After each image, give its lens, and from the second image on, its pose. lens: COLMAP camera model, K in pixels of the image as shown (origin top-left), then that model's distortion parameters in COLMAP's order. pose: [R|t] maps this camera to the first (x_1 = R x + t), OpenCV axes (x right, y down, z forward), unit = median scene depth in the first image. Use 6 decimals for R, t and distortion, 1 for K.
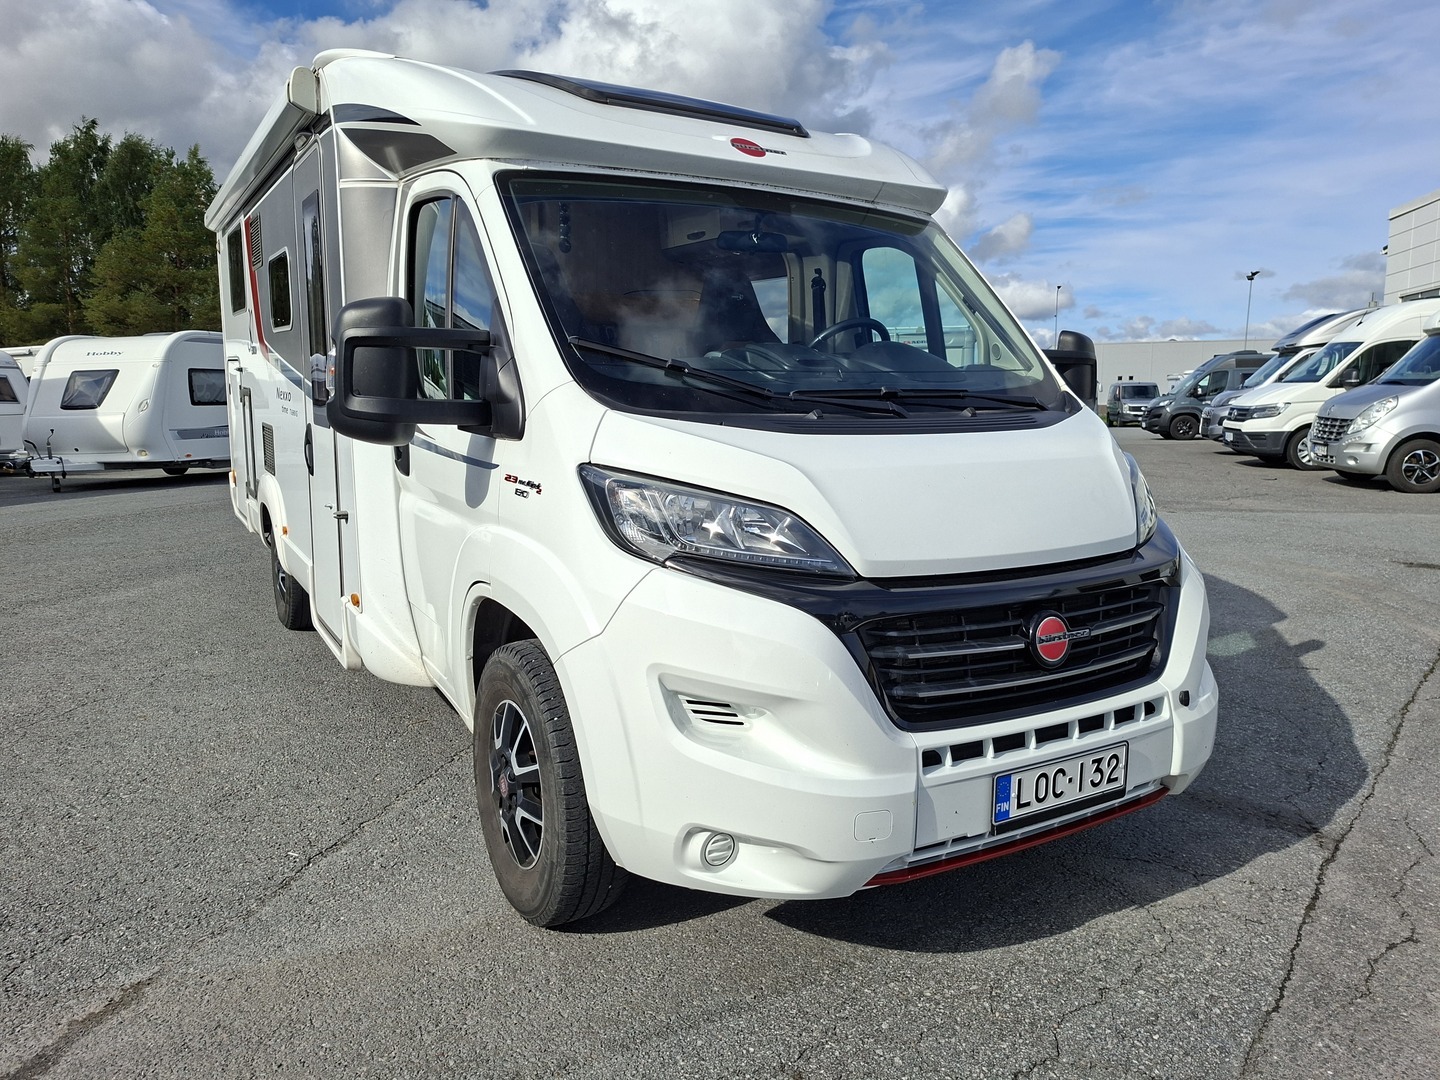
lens RADIAL K [[996.2, 0, 715.2], [0, 996.2, 543.9], [0, 0, 1]] dist [0.058984, -0.057289]
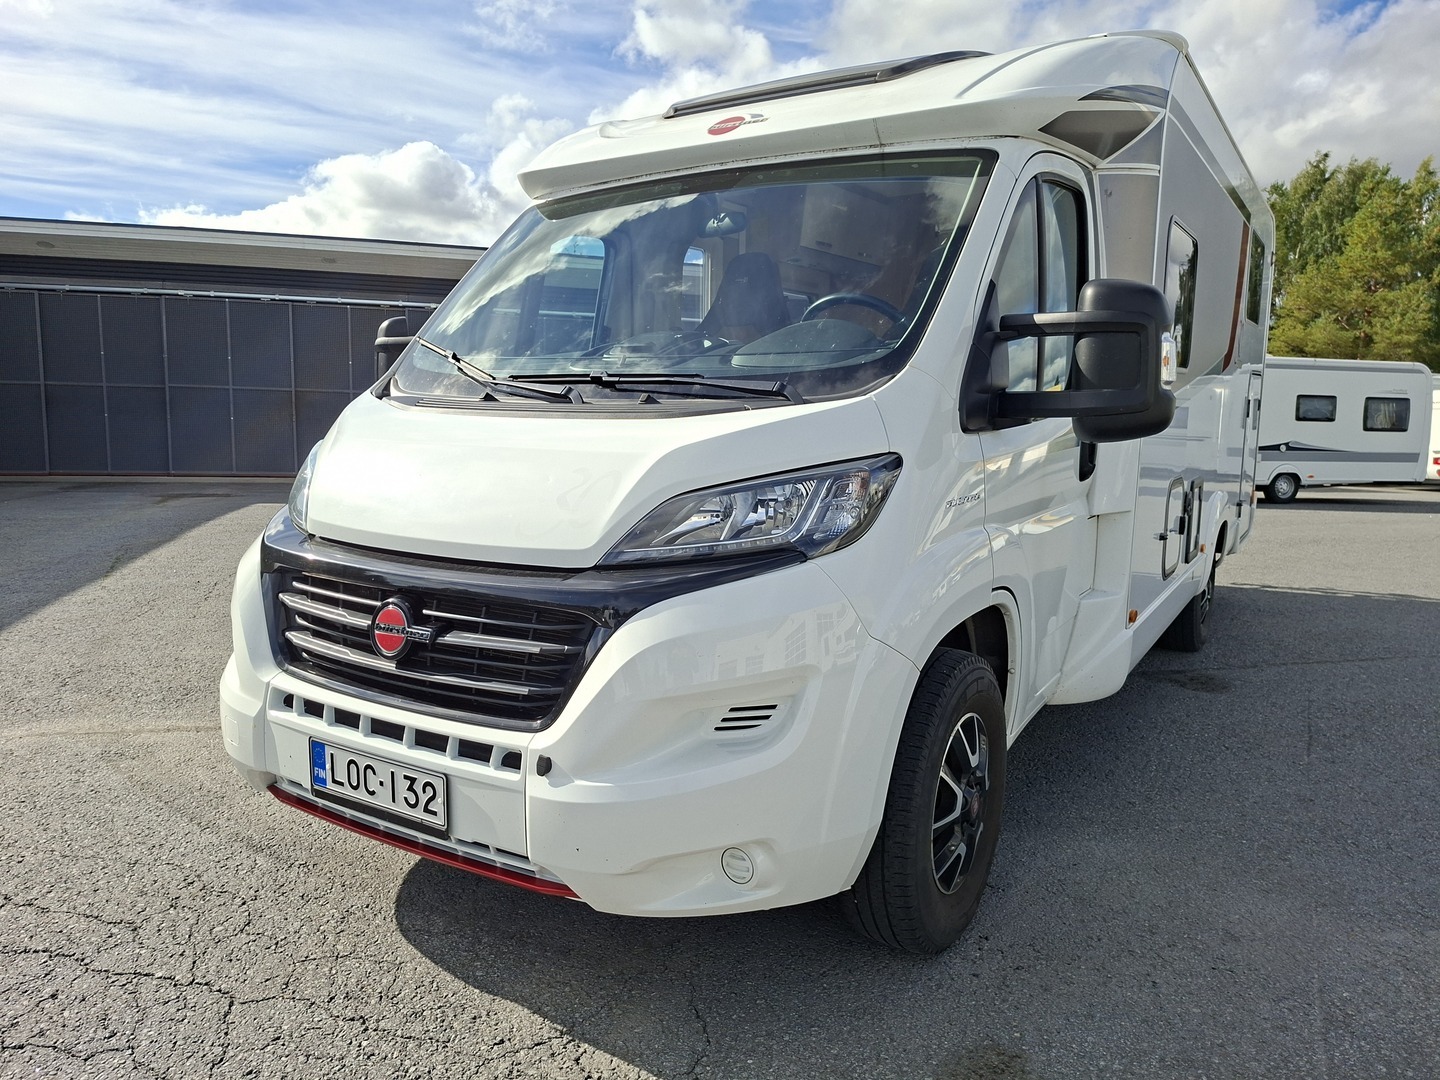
lens RADIAL K [[996.2, 0, 715.2], [0, 996.2, 543.9], [0, 0, 1]] dist [0.058984, -0.057289]
pose [[0.457460, 0.118968, -0.881236, 1.170709], [-0.145013, 0.987724, 0.058067, -0.073733], [0.877326, 0.101227, 0.469097, 0.742889]]
